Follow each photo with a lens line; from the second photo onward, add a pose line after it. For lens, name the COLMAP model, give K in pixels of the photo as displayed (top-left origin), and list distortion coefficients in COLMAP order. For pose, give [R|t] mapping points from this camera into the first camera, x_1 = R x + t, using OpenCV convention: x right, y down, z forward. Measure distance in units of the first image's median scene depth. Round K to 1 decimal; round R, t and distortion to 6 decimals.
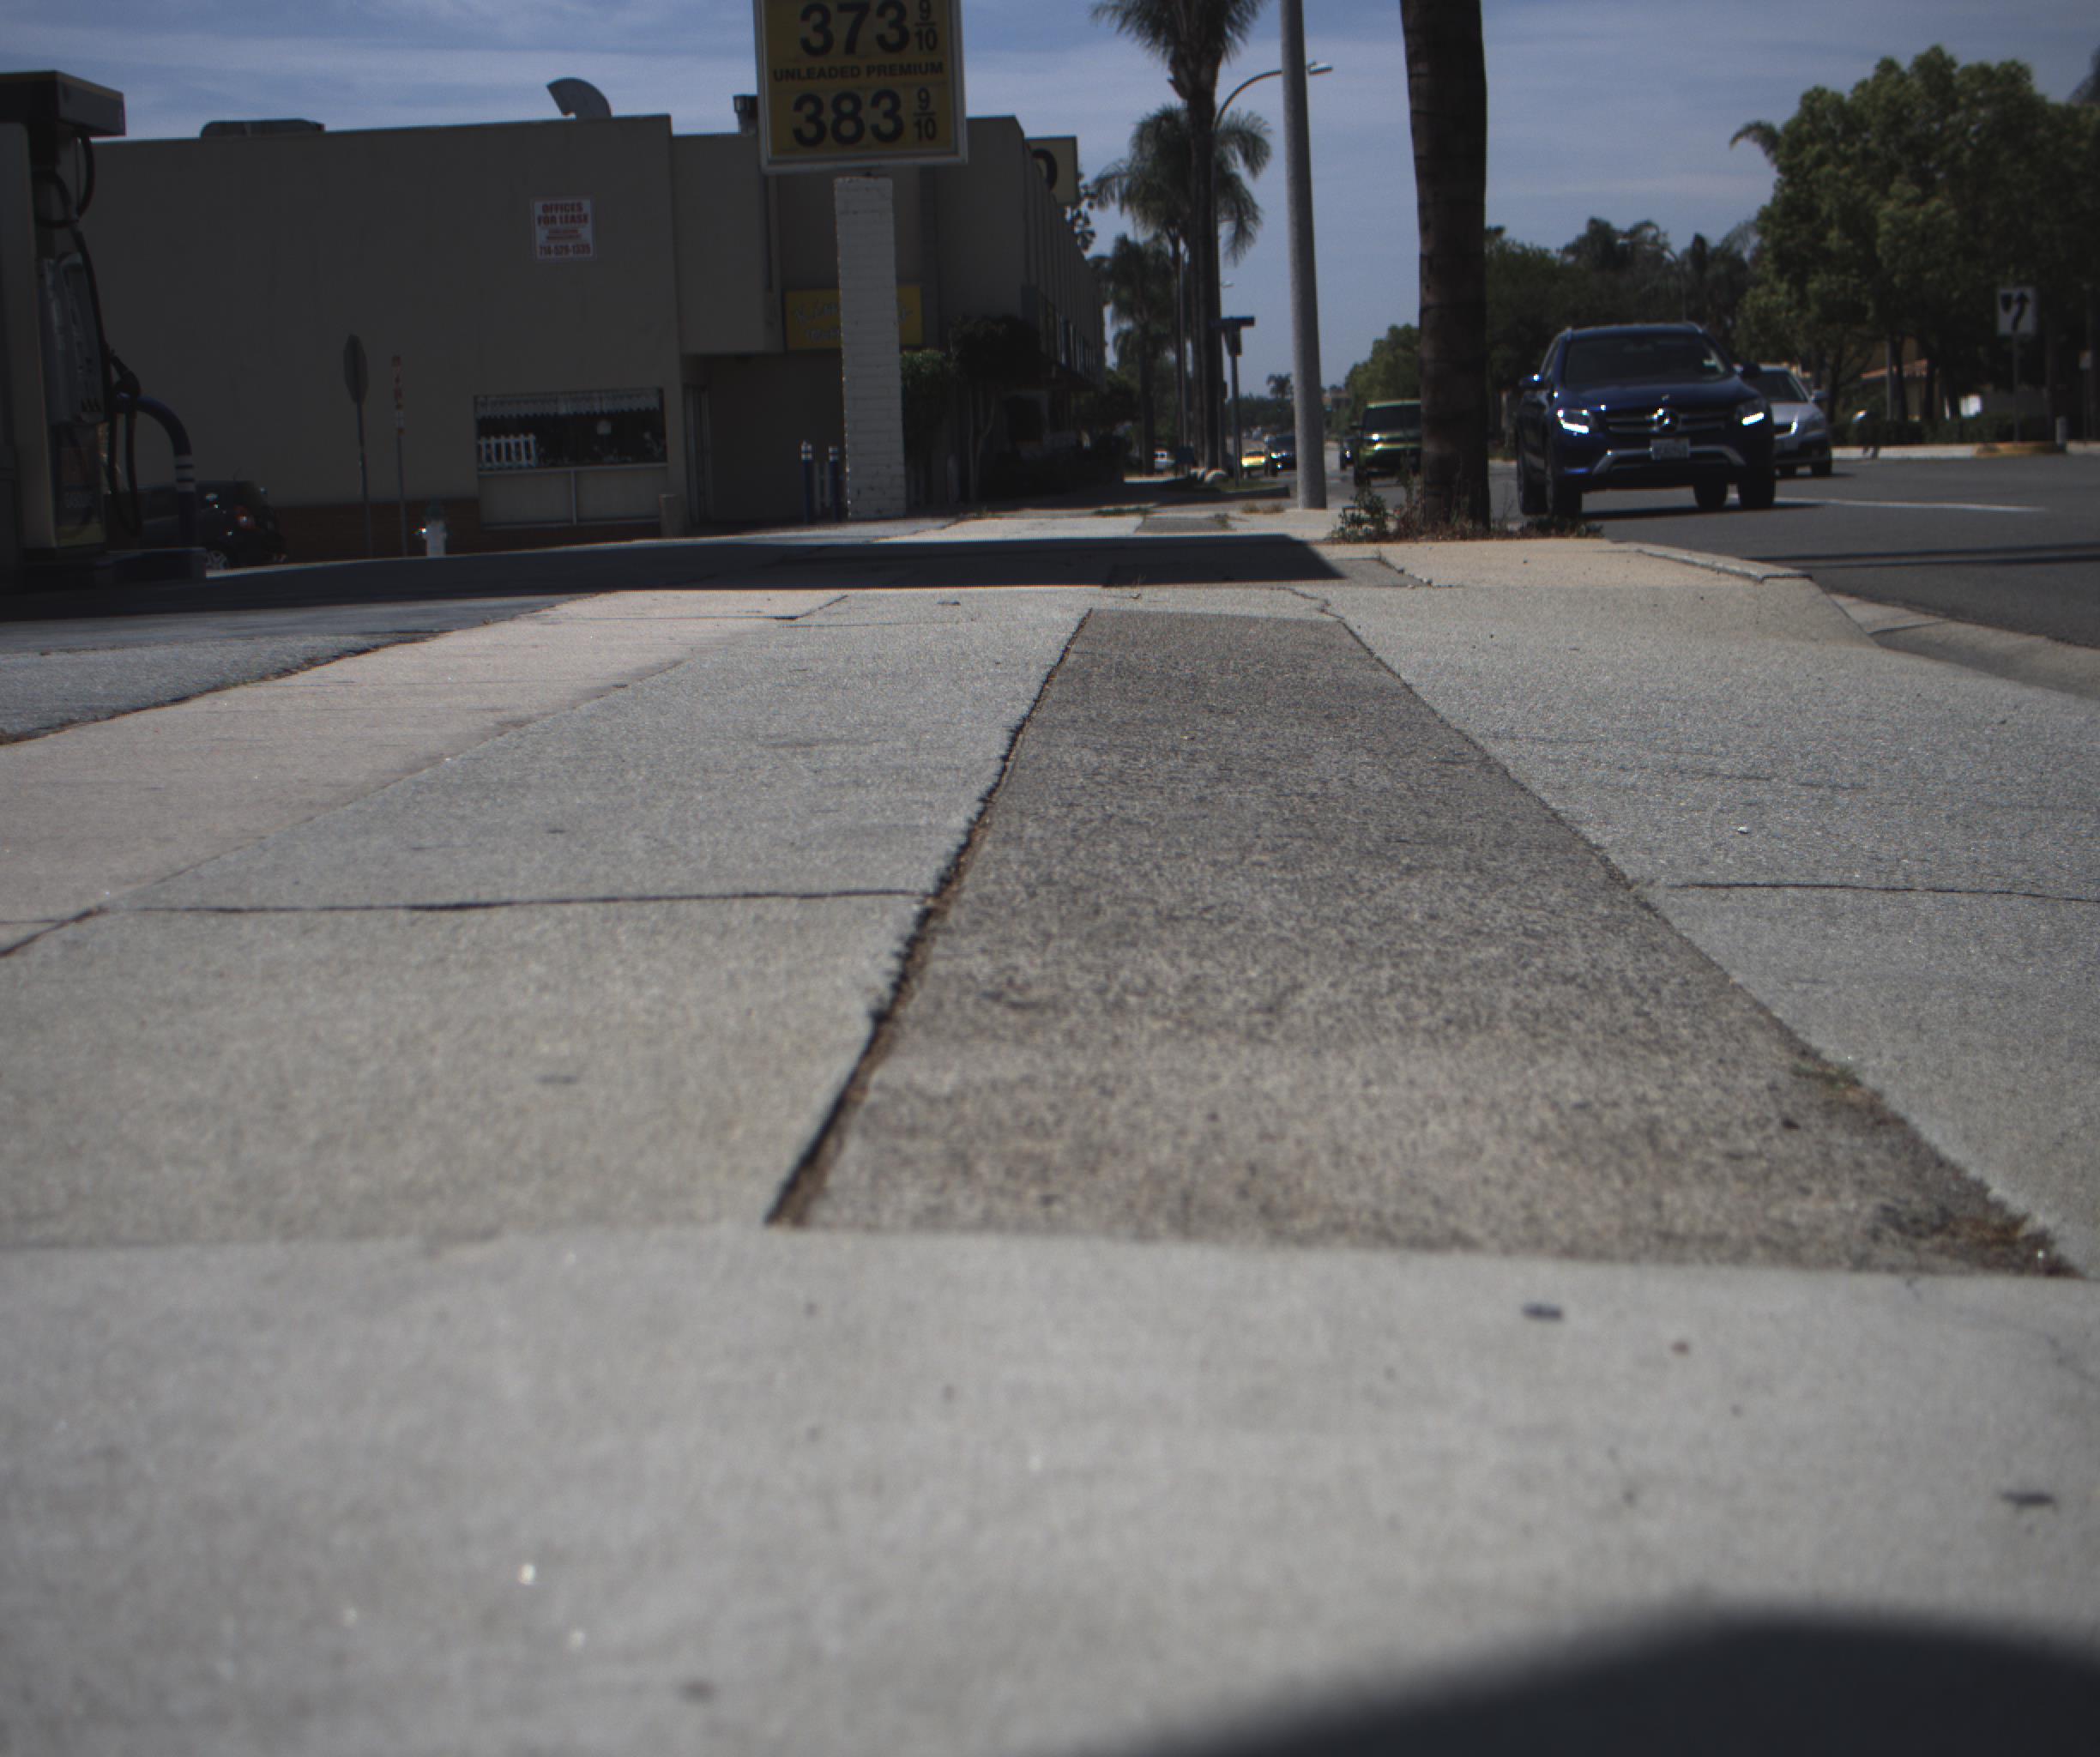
lens RADIAL K [[3903.0, 0, 1021.9], [0, 3903.0, 848.4], [0, 0, 1]] dist [-0.171896, 0.845463]
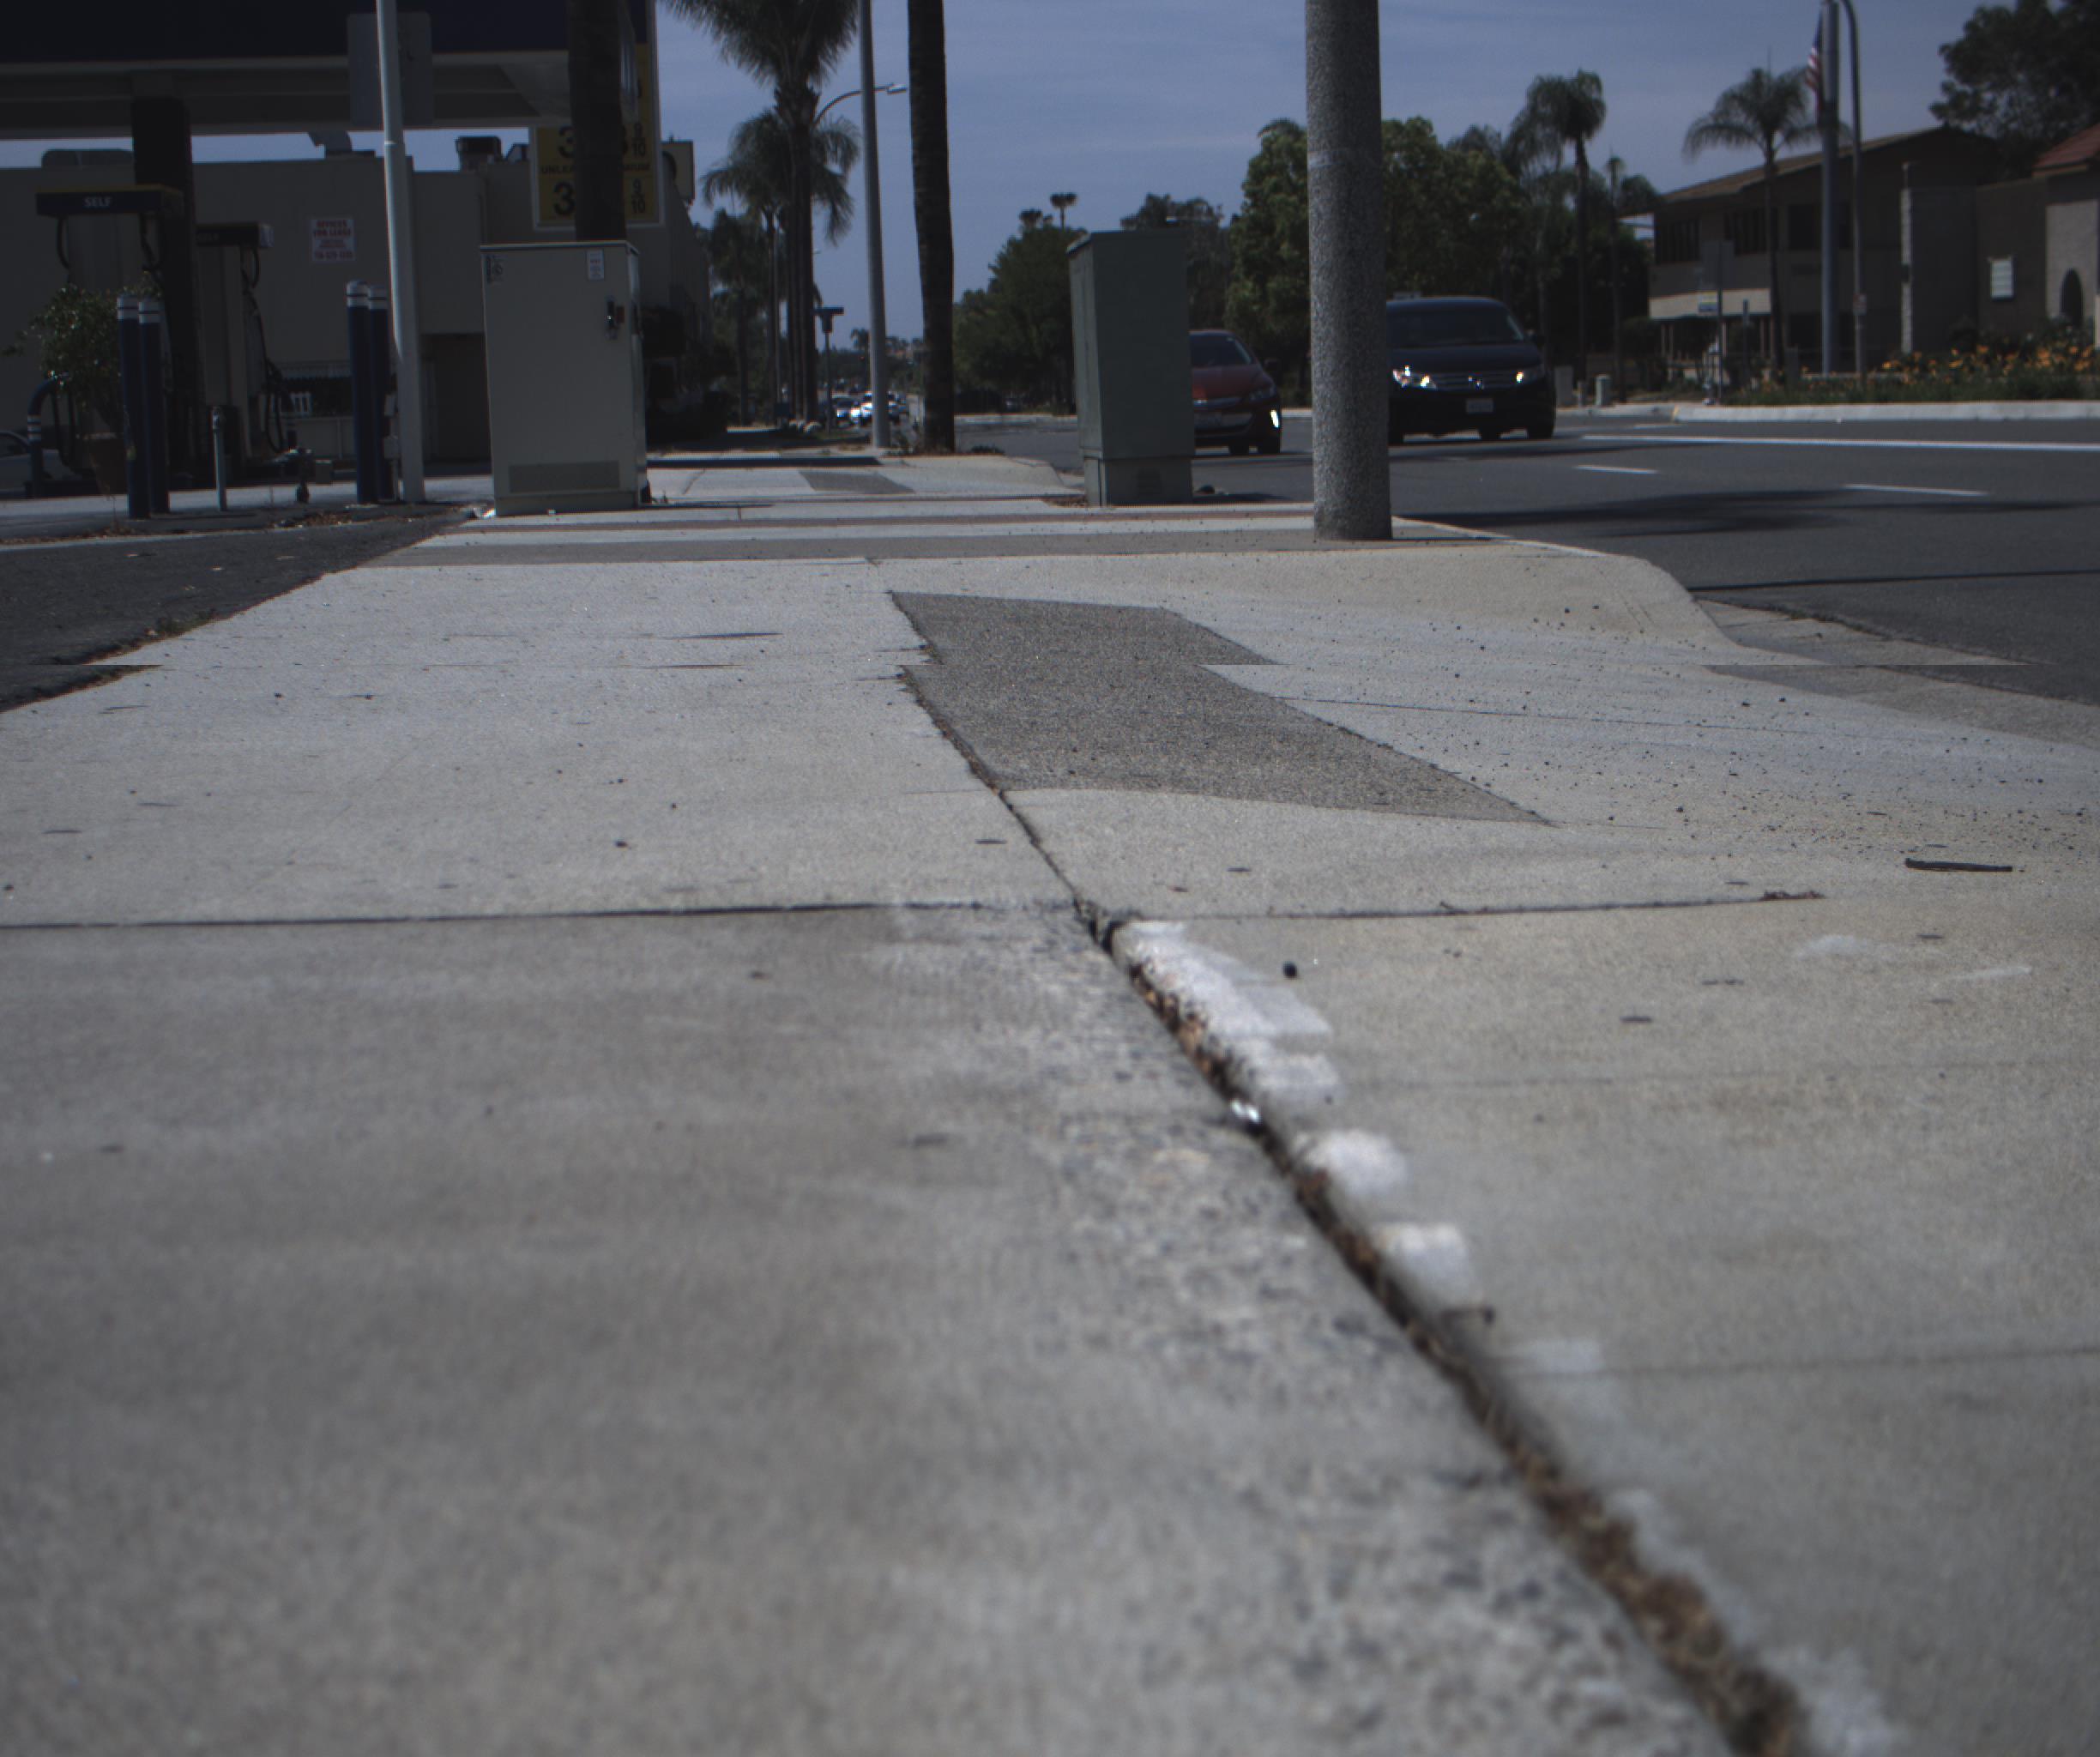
lens RADIAL K [[3903.0, 0, 1021.9], [0, 3903.0, 848.4], [0, 0, 1]] dist [-0.171896, 0.845463]
pose [[0.994304, -0.001861, 0.106568, -0.022011], [0.000529, 0.999922, 0.012518, 0.032202], [-0.106583, -0.012390, 0.994227, -0.336893]]
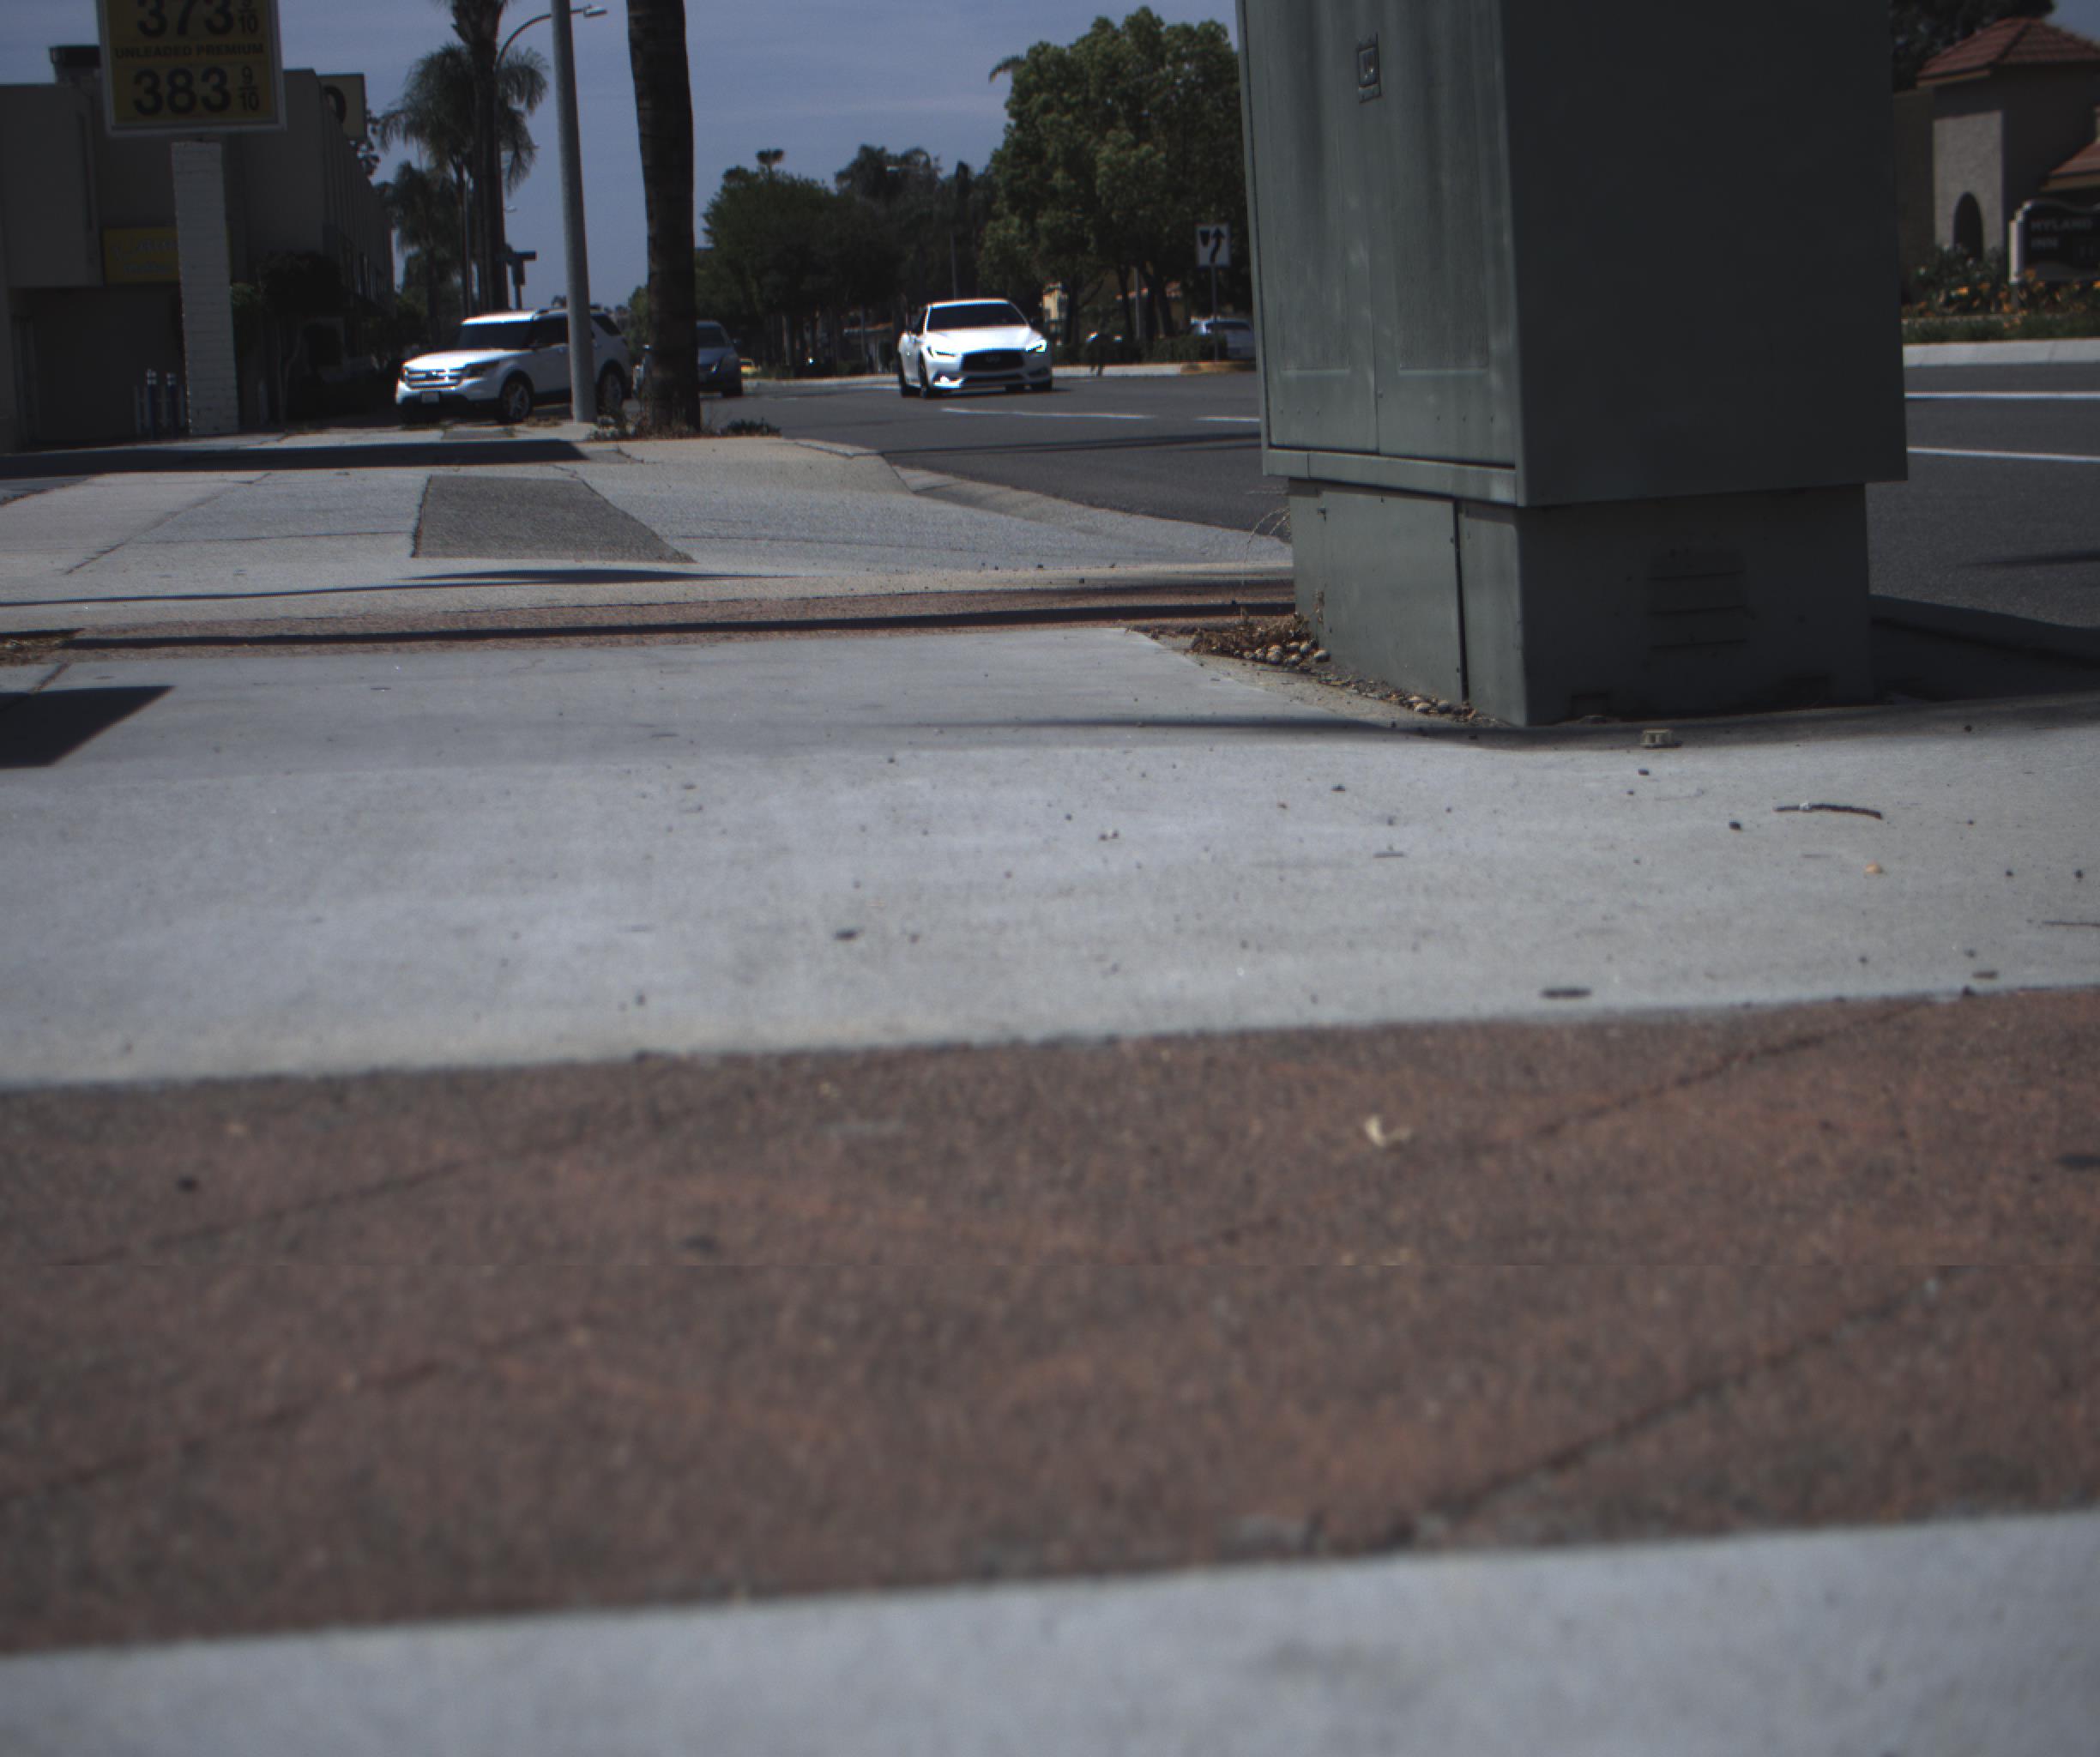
lens RADIAL K [[3903.0, 0, 1021.9], [0, 3903.0, 848.4], [0, 0, 1]] dist [-0.171896, 0.845463]
pose [[0.983567, -0.024785, 0.178836, -0.005720], [0.021124, 0.999527, 0.022348, 0.010874], [-0.179305, -0.018203, 0.983625, -0.111466]]
